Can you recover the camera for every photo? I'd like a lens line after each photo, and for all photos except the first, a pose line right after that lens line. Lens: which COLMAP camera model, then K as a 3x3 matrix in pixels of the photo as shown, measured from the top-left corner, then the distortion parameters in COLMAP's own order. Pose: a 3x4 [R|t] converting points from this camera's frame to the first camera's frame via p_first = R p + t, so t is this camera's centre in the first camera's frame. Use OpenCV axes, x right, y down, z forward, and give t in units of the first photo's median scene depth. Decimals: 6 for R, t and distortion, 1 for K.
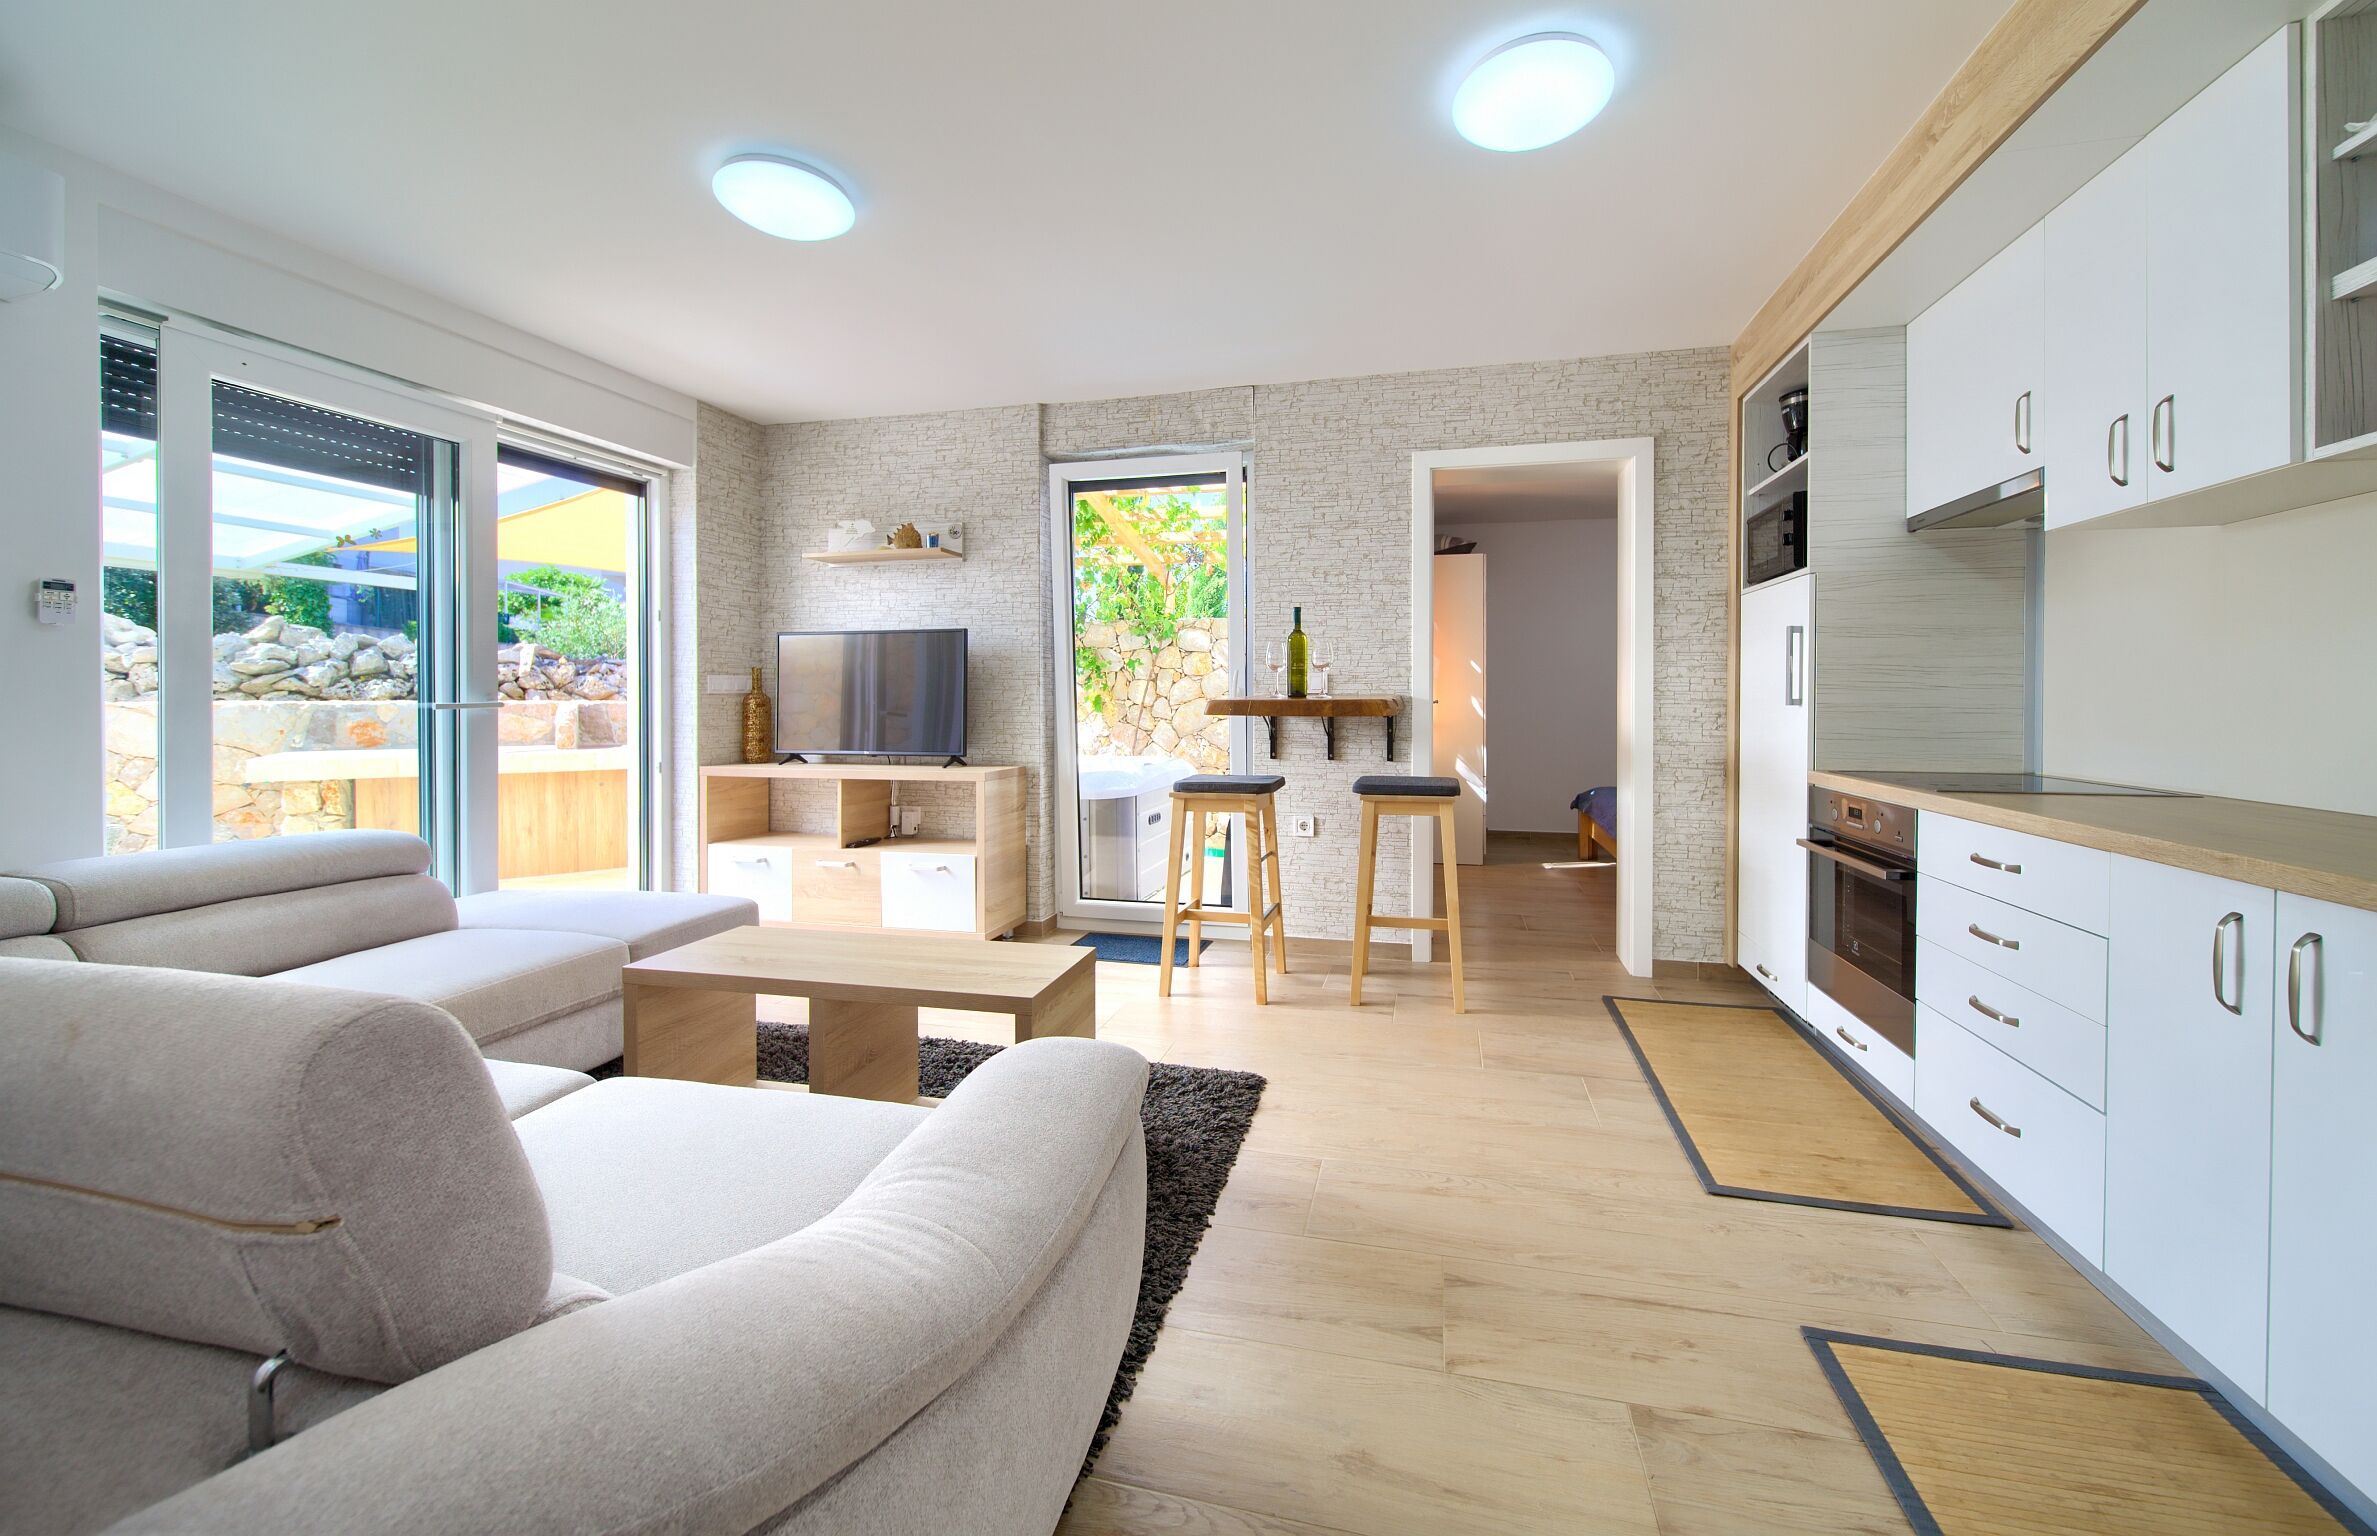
lens RADIAL K [[893.6, 0, 1223.8], [0, 893.6, 706.0], [0, 0, 1]] dist [-0.001809, -0.000175]
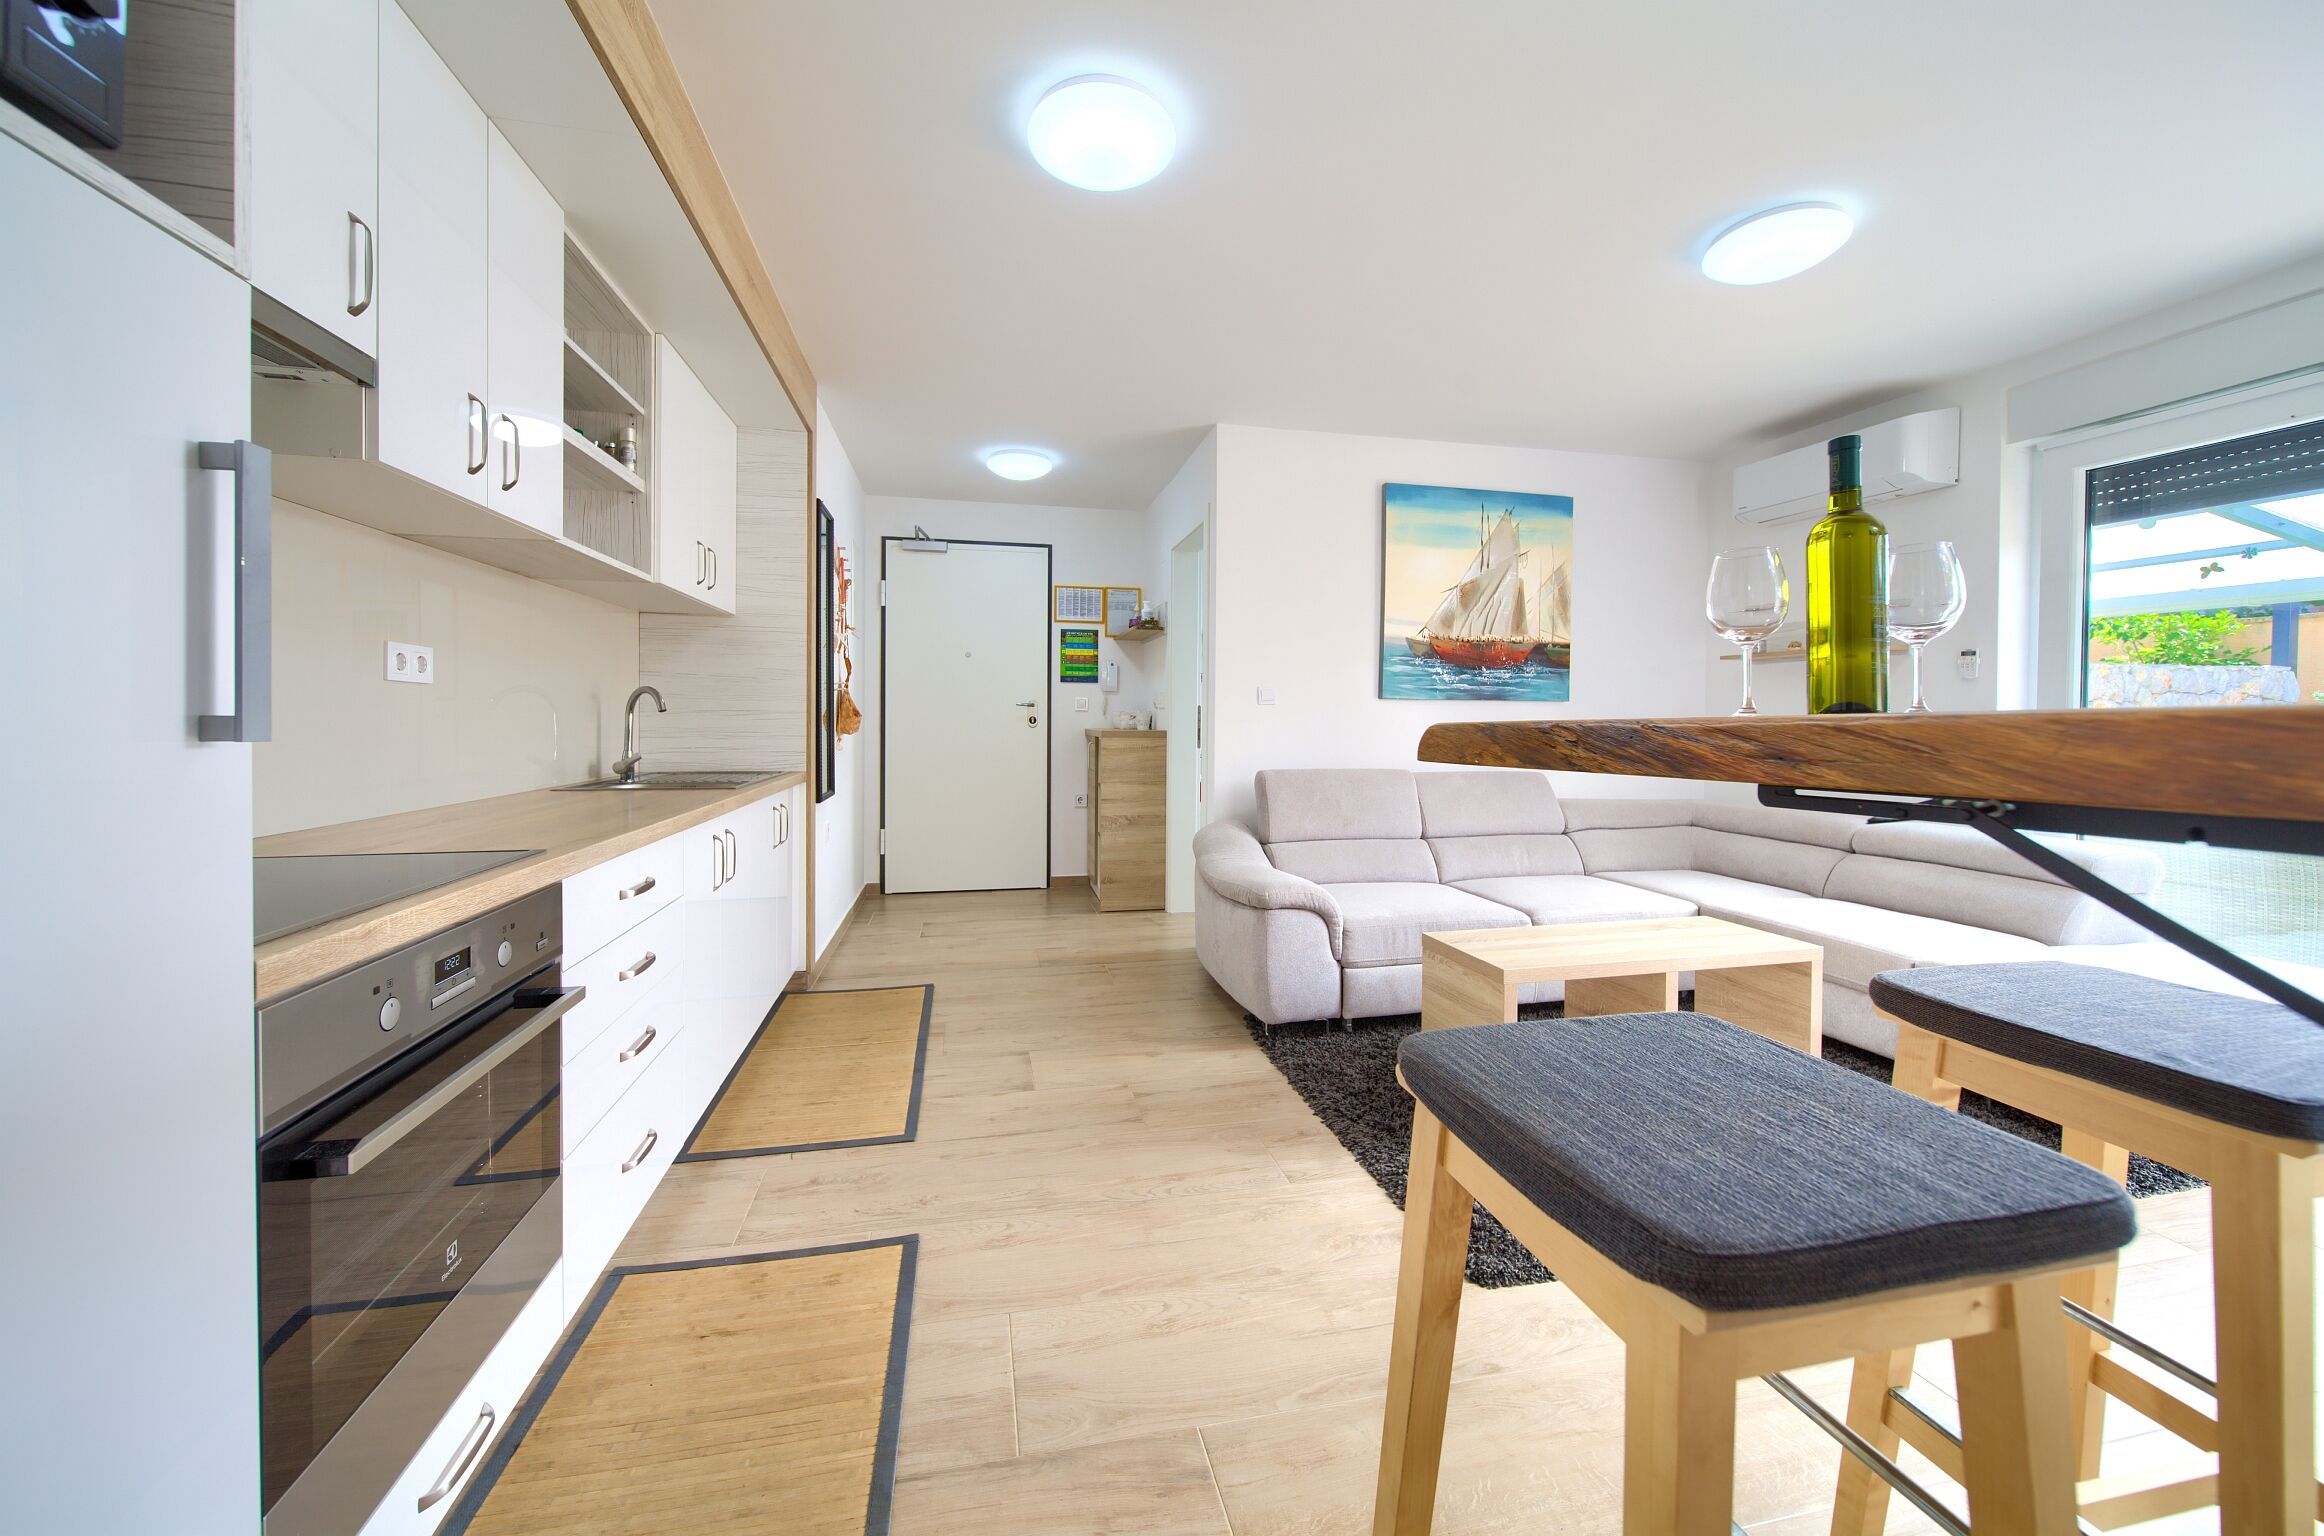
lens RADIAL K [[854.0, 0, 1145.1], [0, 854.0, 747.9], [0, 0, 1]] dist [-0.000970, -0.000453]
pose [[-0.904054, 0.006612, -0.427367, 0.390041], [-0.011504, 0.999142, 0.039795, -0.008789], [0.427264, 0.040893, -0.903202, 1.043643]]
